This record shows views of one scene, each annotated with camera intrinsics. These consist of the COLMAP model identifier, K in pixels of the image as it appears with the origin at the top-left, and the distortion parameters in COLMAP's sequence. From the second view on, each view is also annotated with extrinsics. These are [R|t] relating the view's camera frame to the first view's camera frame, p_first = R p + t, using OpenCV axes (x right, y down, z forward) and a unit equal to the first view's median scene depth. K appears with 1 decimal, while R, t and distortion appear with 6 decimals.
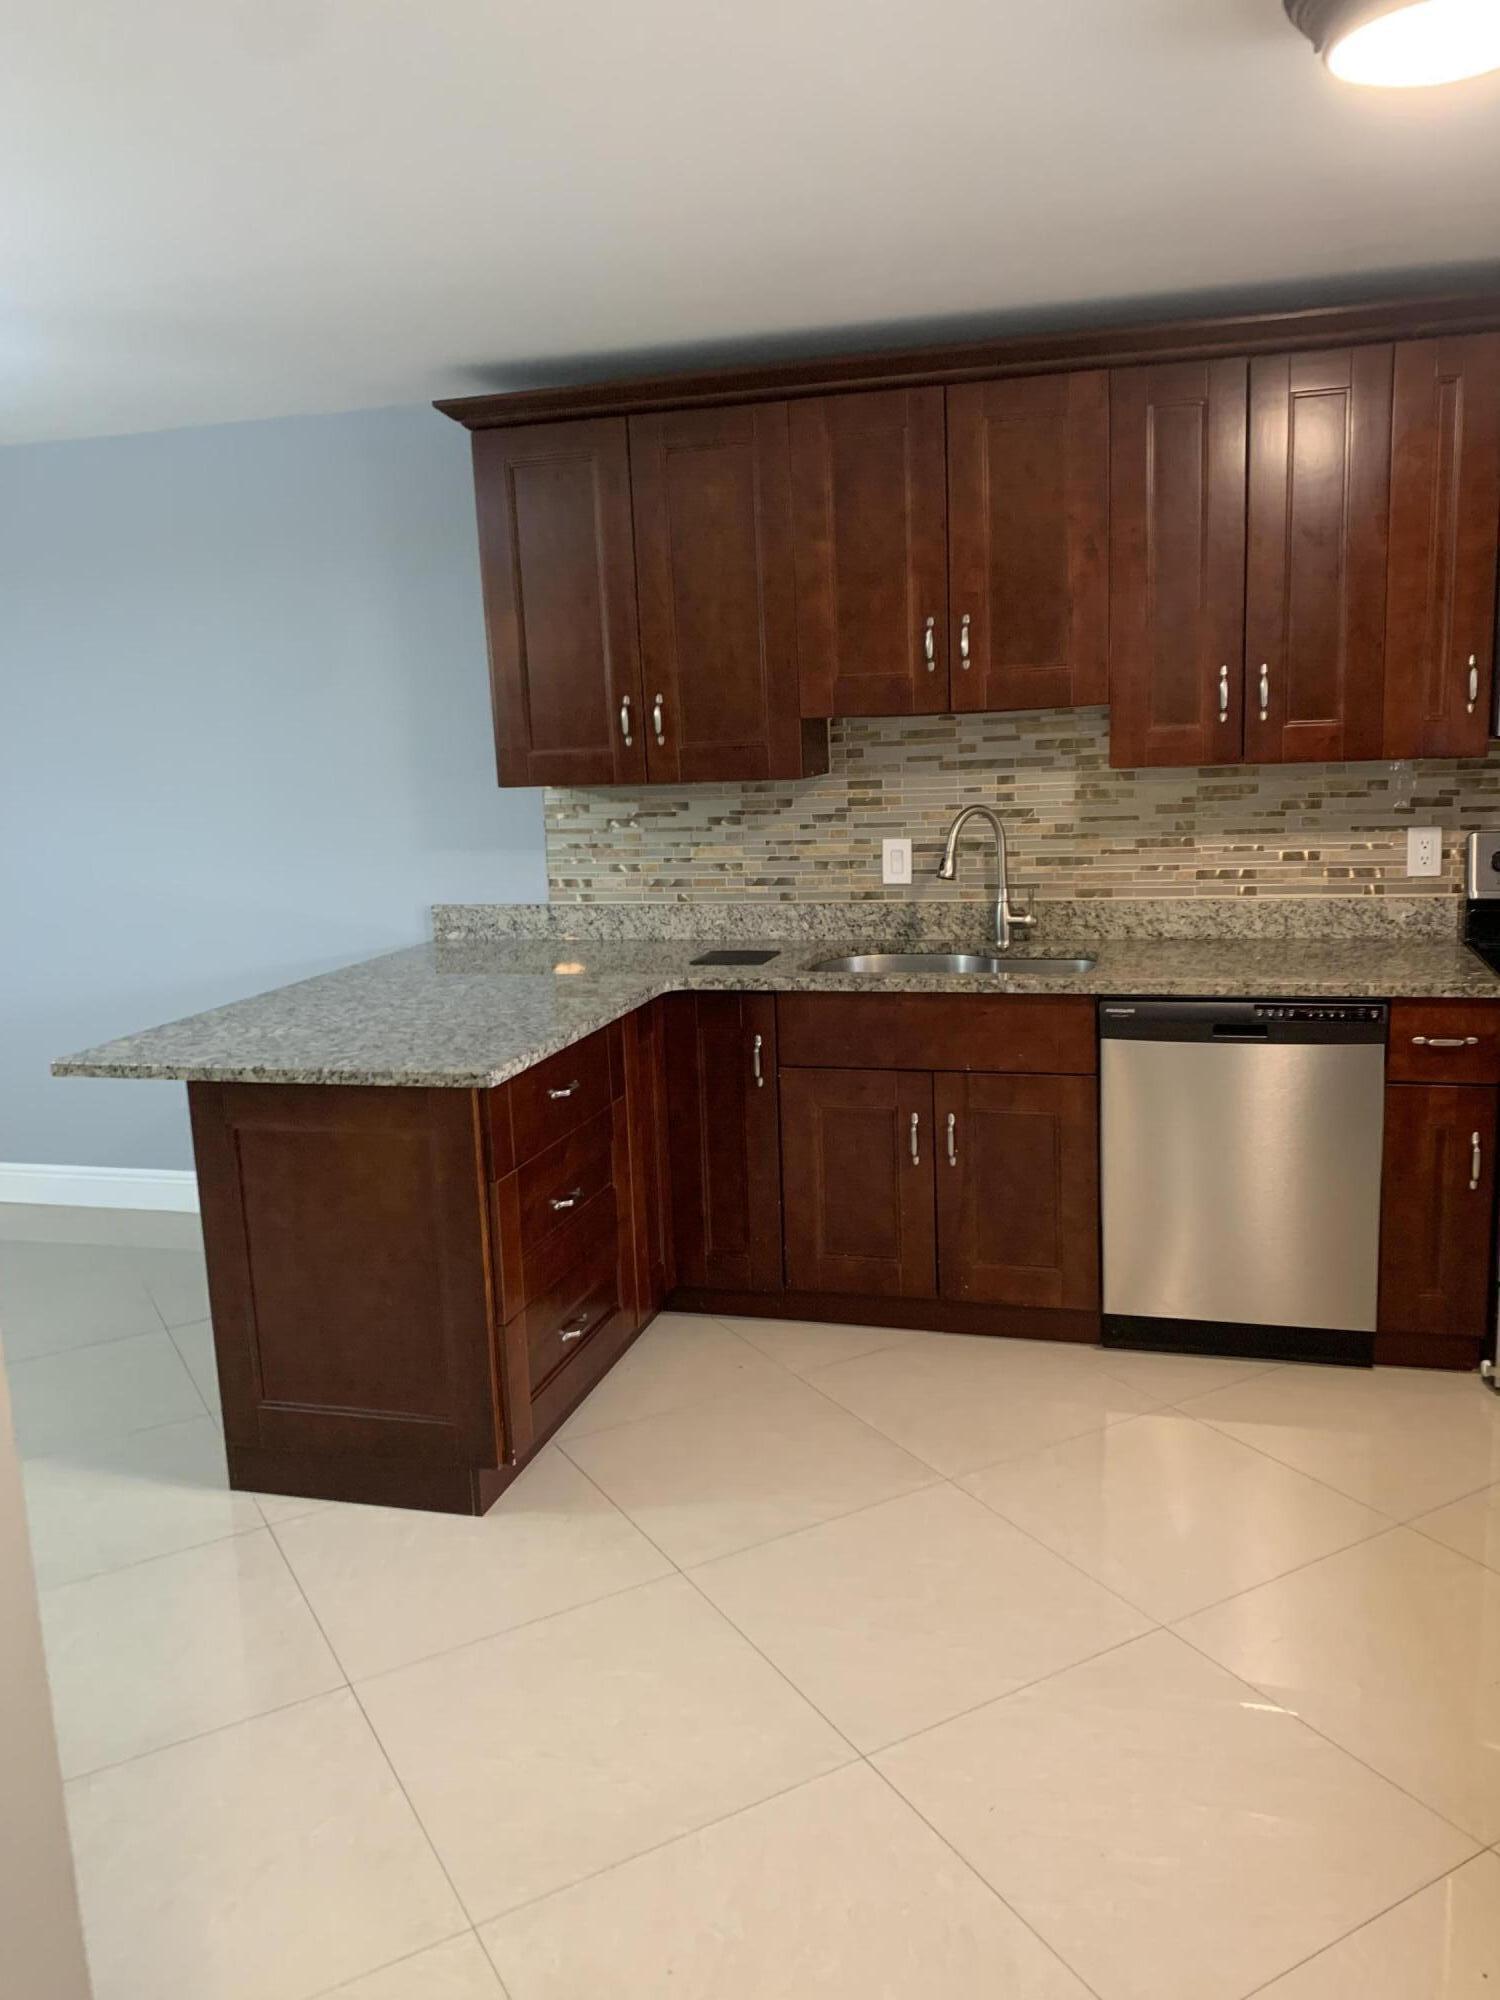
lens RADIAL K [[1556.2, 0, 789.4], [0, 1556.2, 990.9], [0, 0, 1]] dist [0.199695, -0.490157]
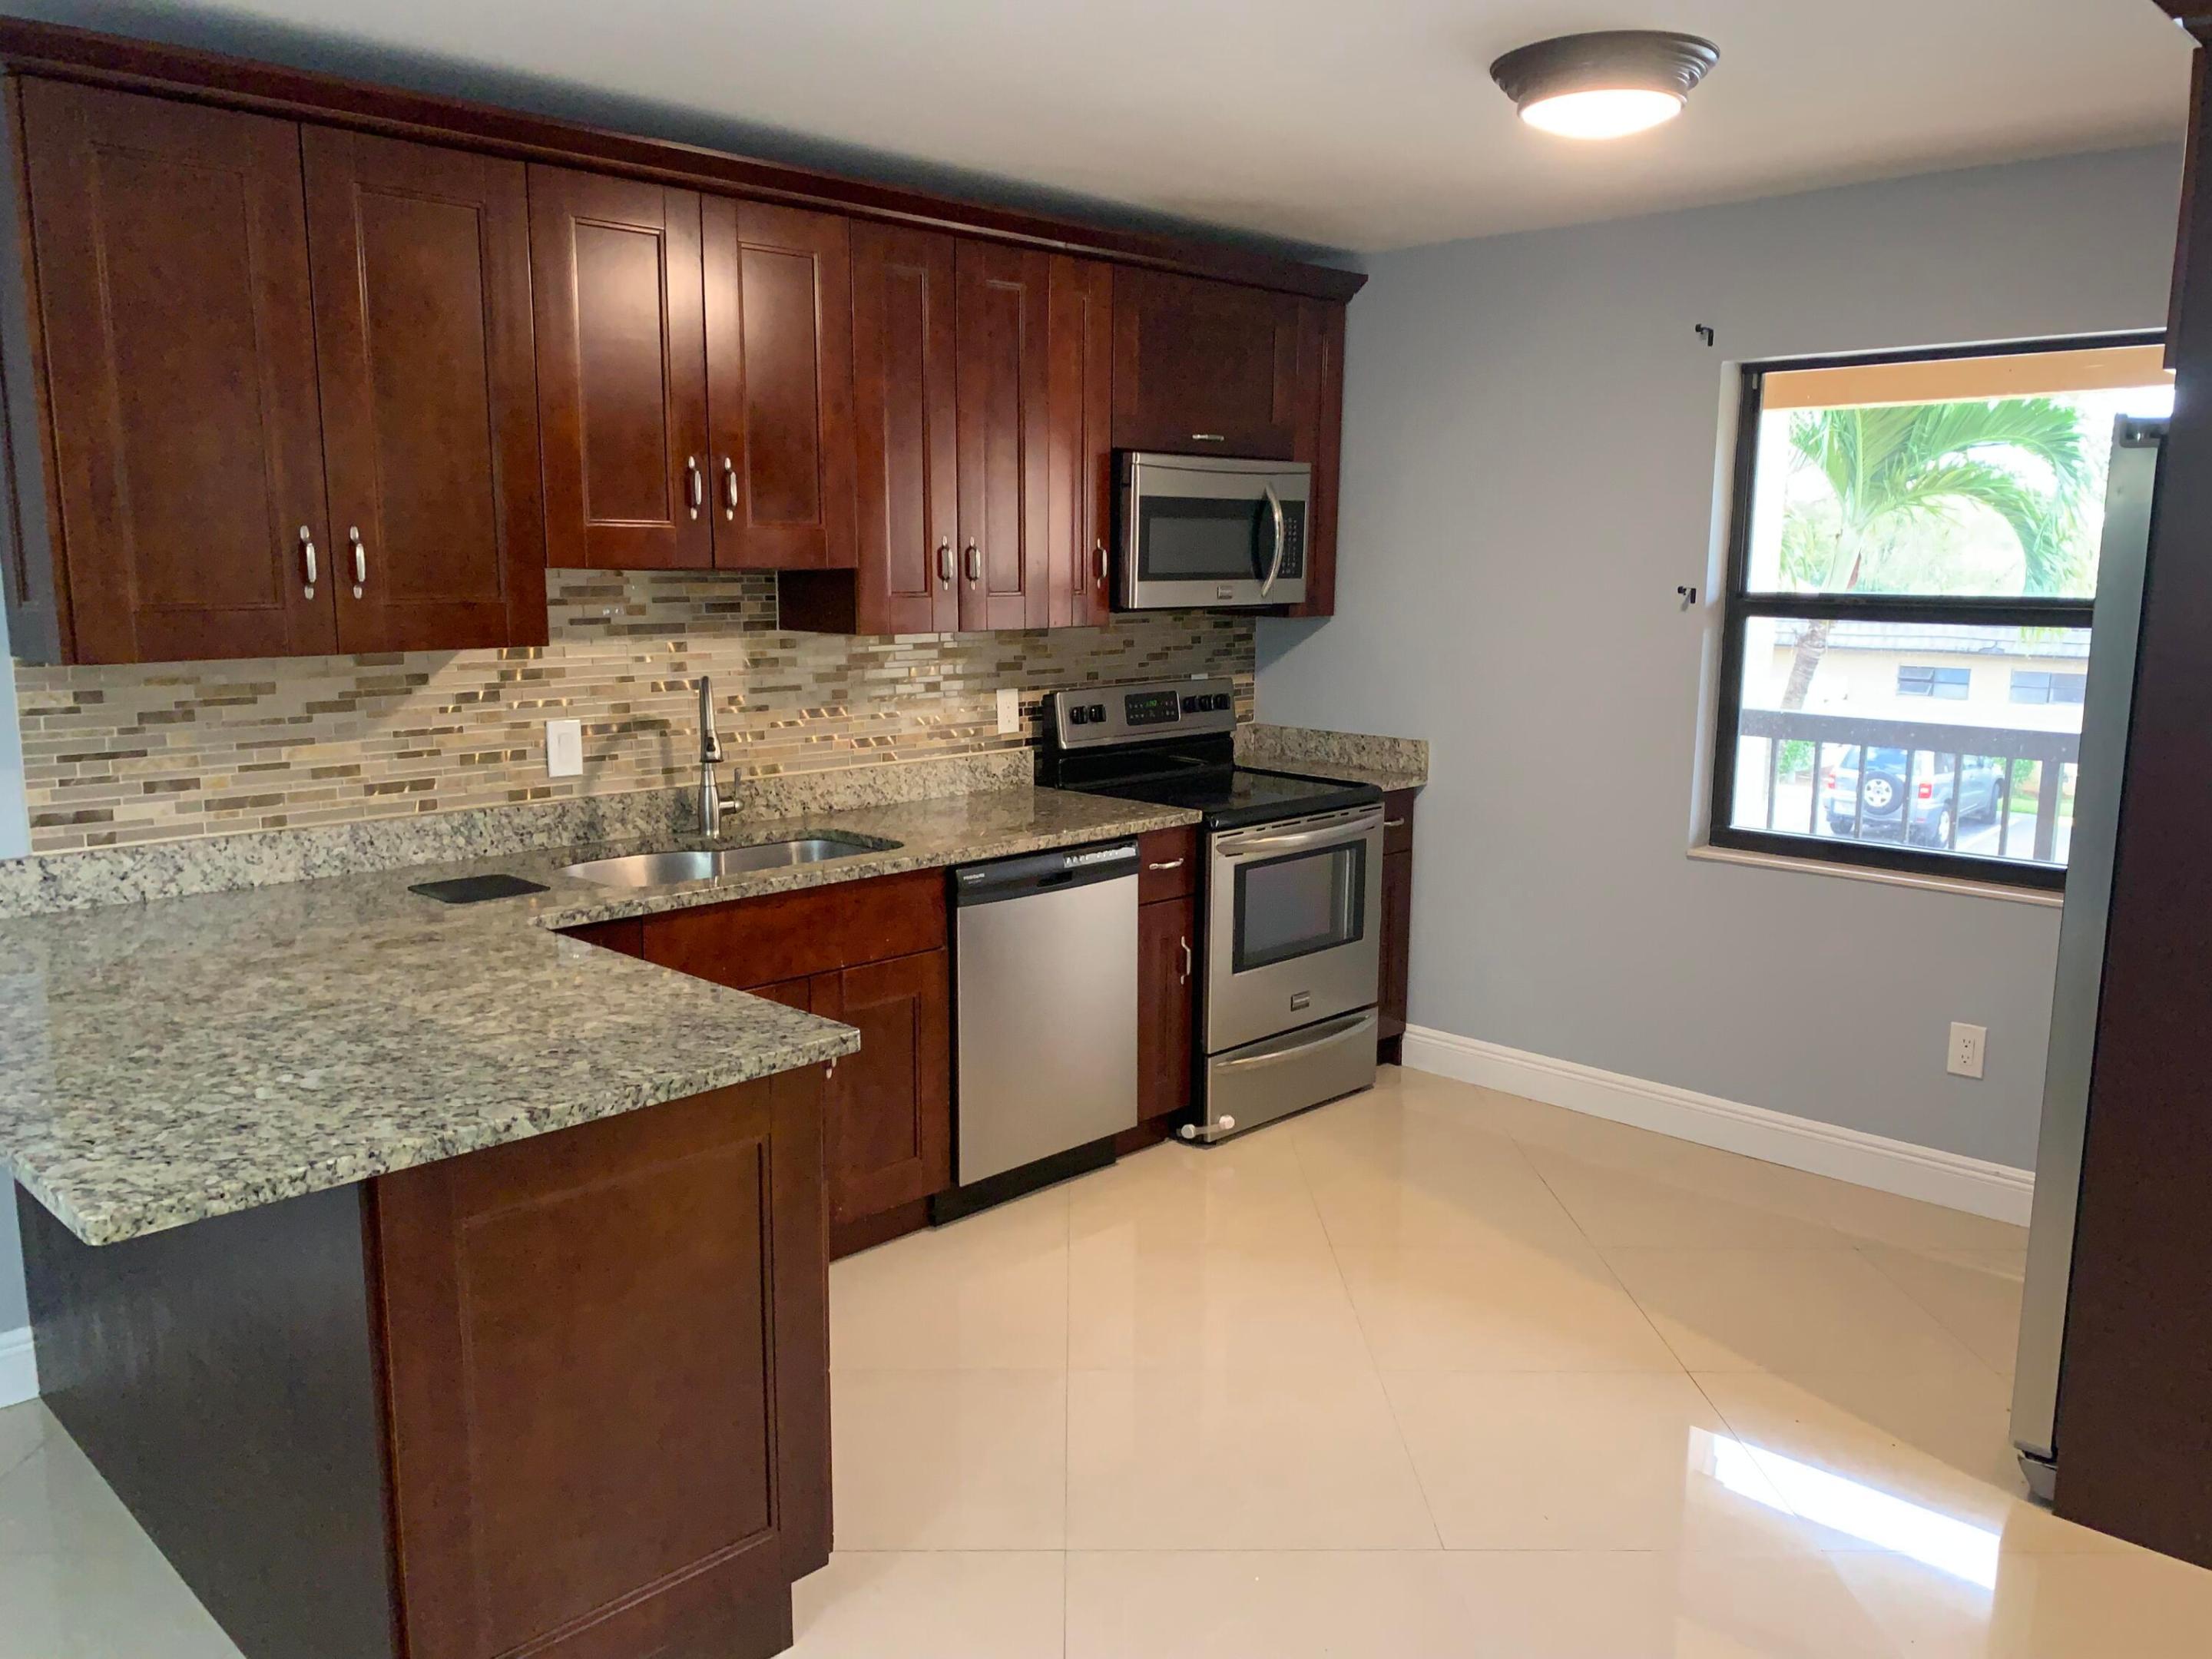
lens RADIAL K [[1679.0, 0, 1100.4], [0, 1679.0, 842.2], [0, 0, 1]] dist [0.051763, -0.091222]
pose [[0.483089, -0.105613, 0.869178, -0.576062], [0.130458, 0.990300, 0.047821, -0.042007], [-0.865798, 0.090290, 0.492181, 0.349521]]
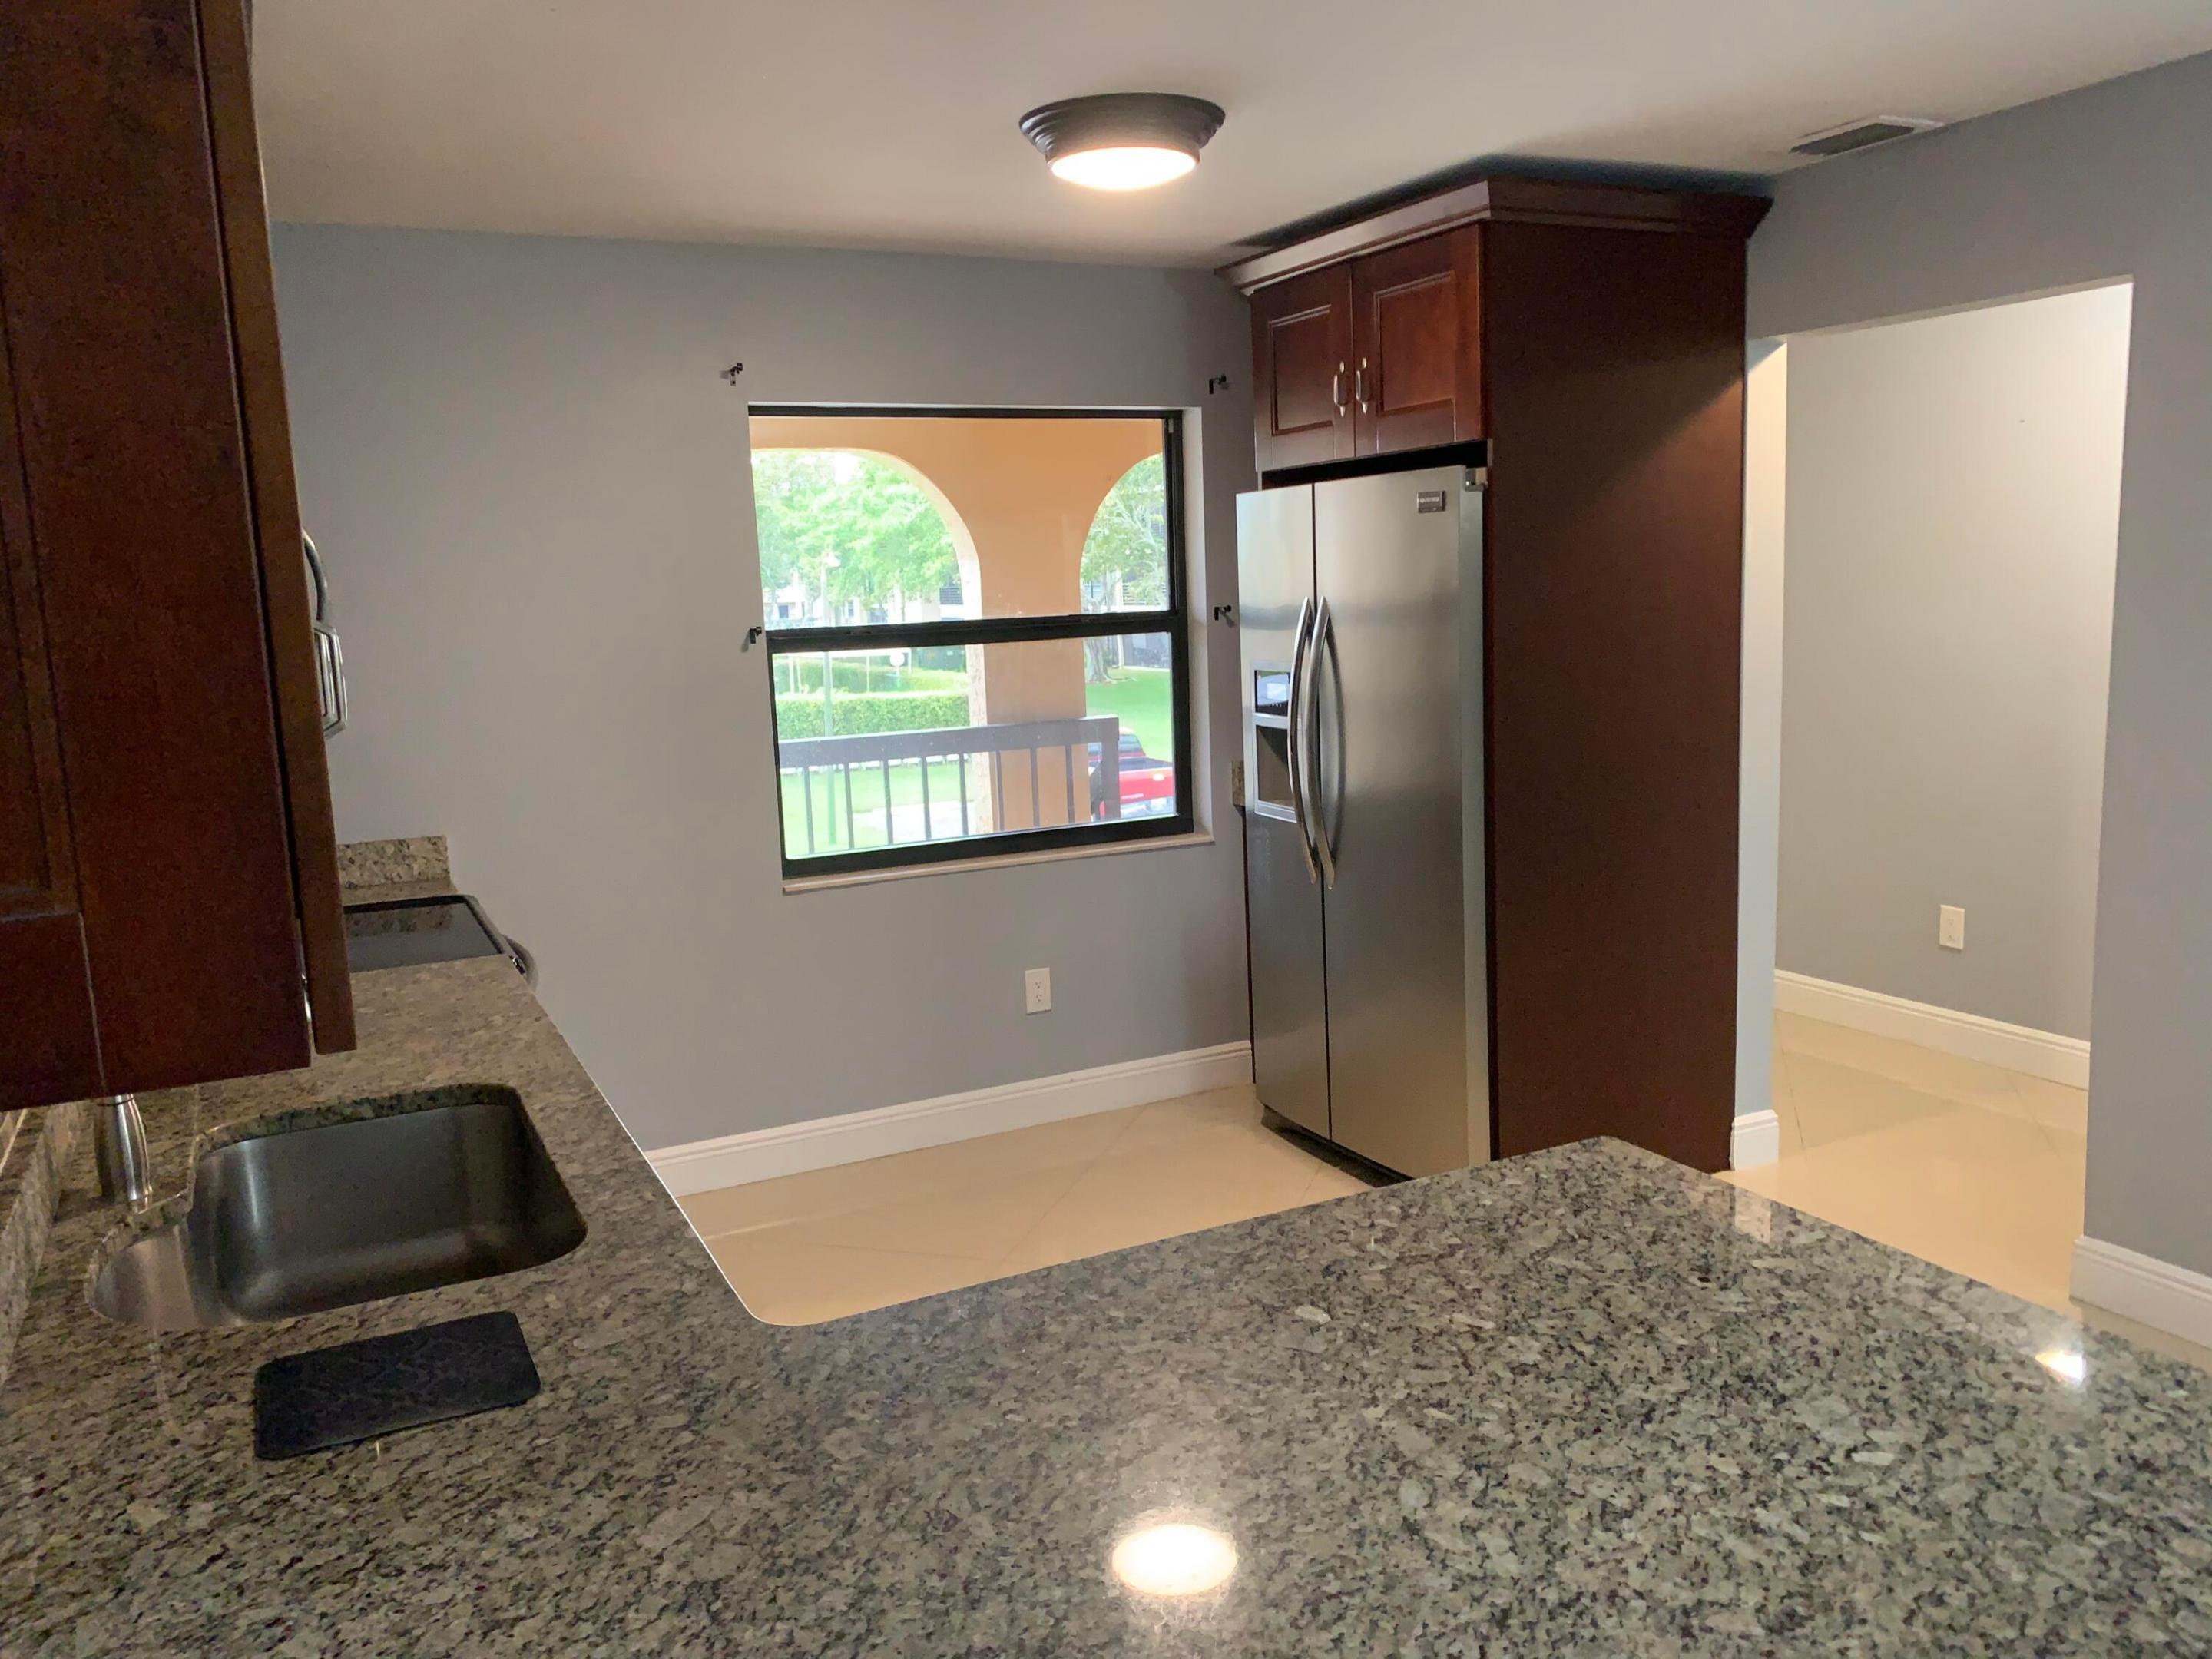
lens RADIAL K [[1673.1, 0, 1096.6], [0, 1673.1, 846.7], [0, 0, 1]] dist [0.053825, -0.091719]
pose [[-0.665633, -0.054718, 0.744271, -0.386710], [0.196814, 0.949130, 0.245798, -0.185425], [-0.719859, 0.310095, -0.621003, 1.072102]]
